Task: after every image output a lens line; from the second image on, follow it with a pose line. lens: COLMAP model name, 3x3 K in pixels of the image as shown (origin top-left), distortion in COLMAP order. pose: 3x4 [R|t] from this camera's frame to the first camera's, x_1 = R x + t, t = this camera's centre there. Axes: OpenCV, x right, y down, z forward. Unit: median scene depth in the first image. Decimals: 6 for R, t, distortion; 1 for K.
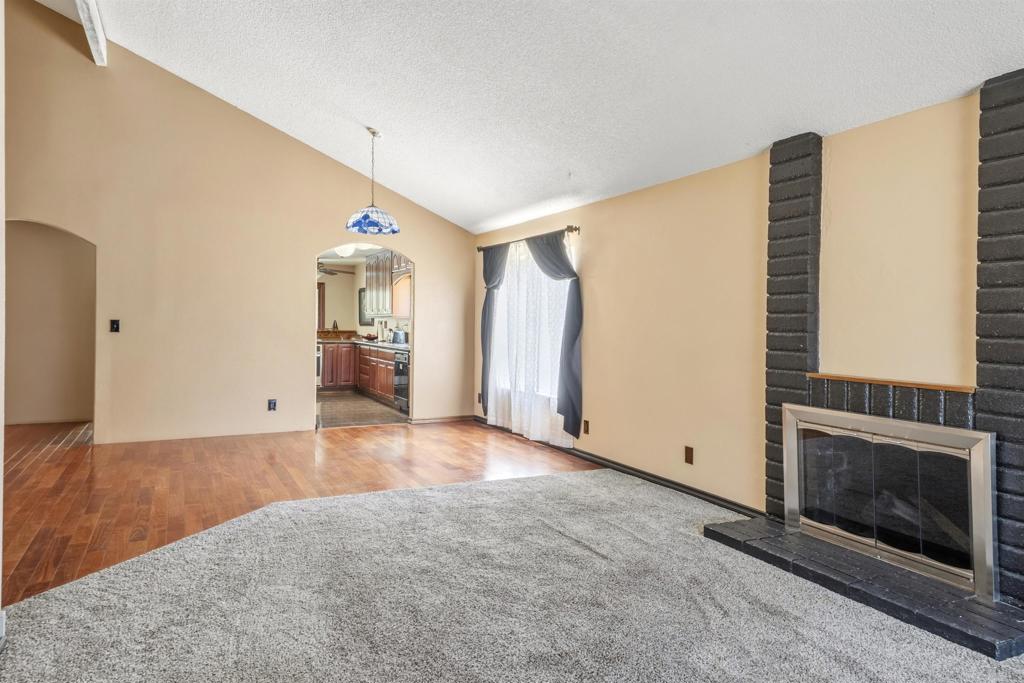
lens RADIAL K [[664.8, 0, 526.6], [0, 664.8, 325.3], [0, 0, 1]] dist [0.063268, -0.001438]
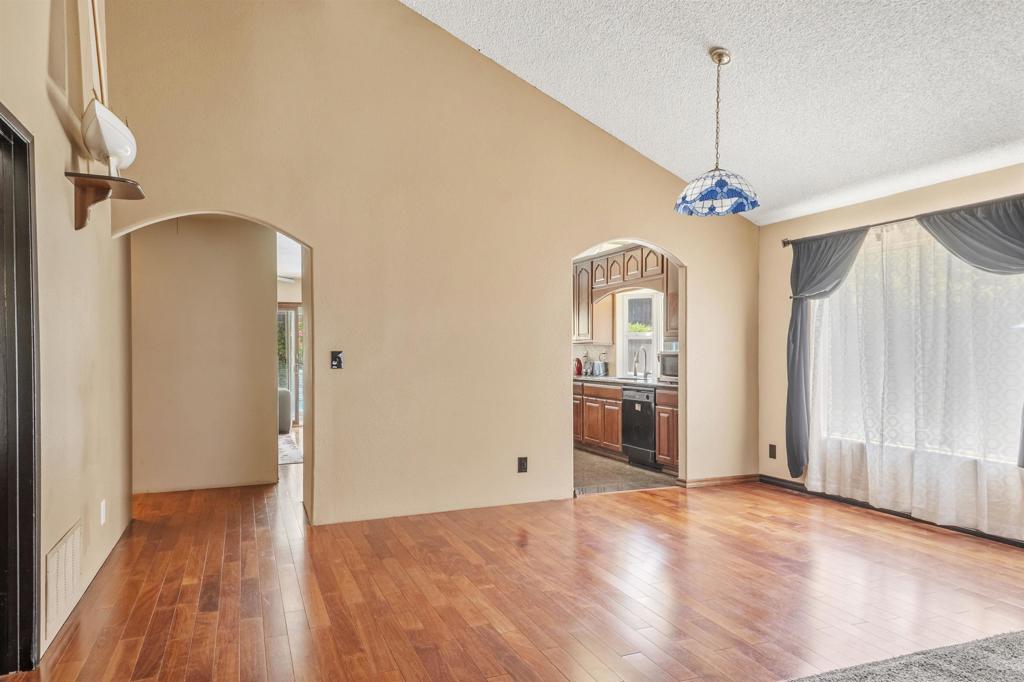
lens RADIAL K [[658.9, 0, 512.4], [0, 658.9, 363.2], [0, 0, 1]] dist [0.031430, -0.001926]
pose [[0.995591, -0.015564, -0.092504, -0.316733], [0.016813, 0.999777, 0.012741, -0.000673], [0.092285, -0.014240, 0.995631, 0.284209]]
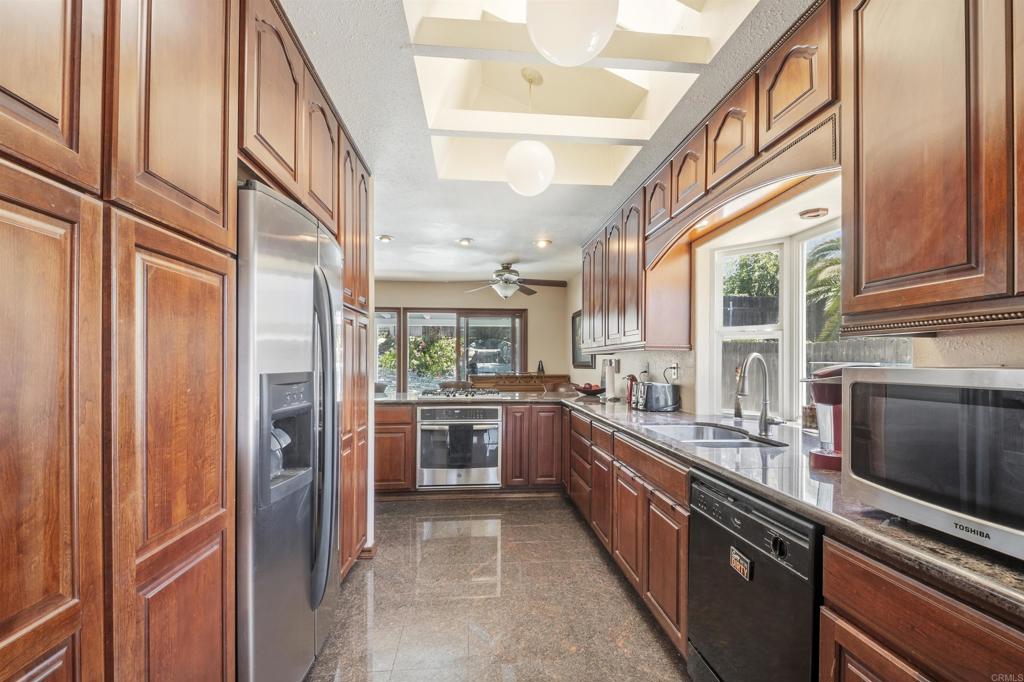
lens RADIAL K [[440.5, 0, 512.5], [0, 440.5, 364.7], [0, 0, 1]] dist [0.001277, 0.000135]
pose [[0.922860, -0.009362, -0.385023, -0.243774], [0.009267, 0.999955, -0.002101, -0.003808], [0.385025, -0.001629, 0.922905, 1.014559]]
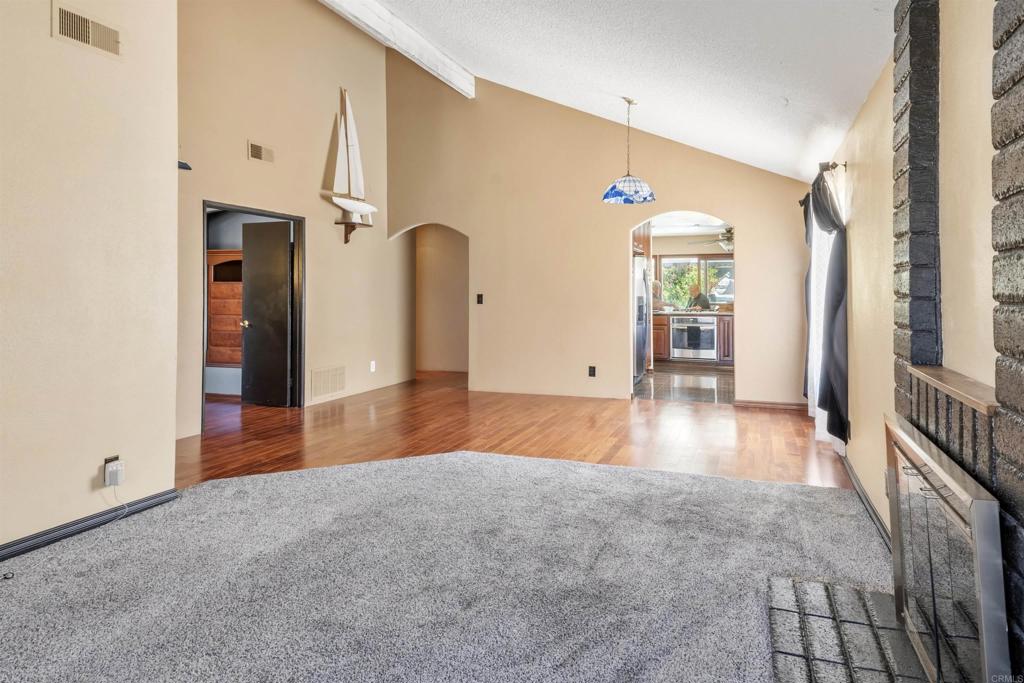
lens RADIAL K [[676.8, 0, 512.5], [0, 676.8, 285.3], [0, 0, 1]] dist [0.058360, 0.000088]
pose [[0.675497, -0.023628, -0.736984, 0.331588], [0.009539, 0.999683, -0.023307, 0.004935], [0.737301, 0.008714, 0.675508, 0.168026]]
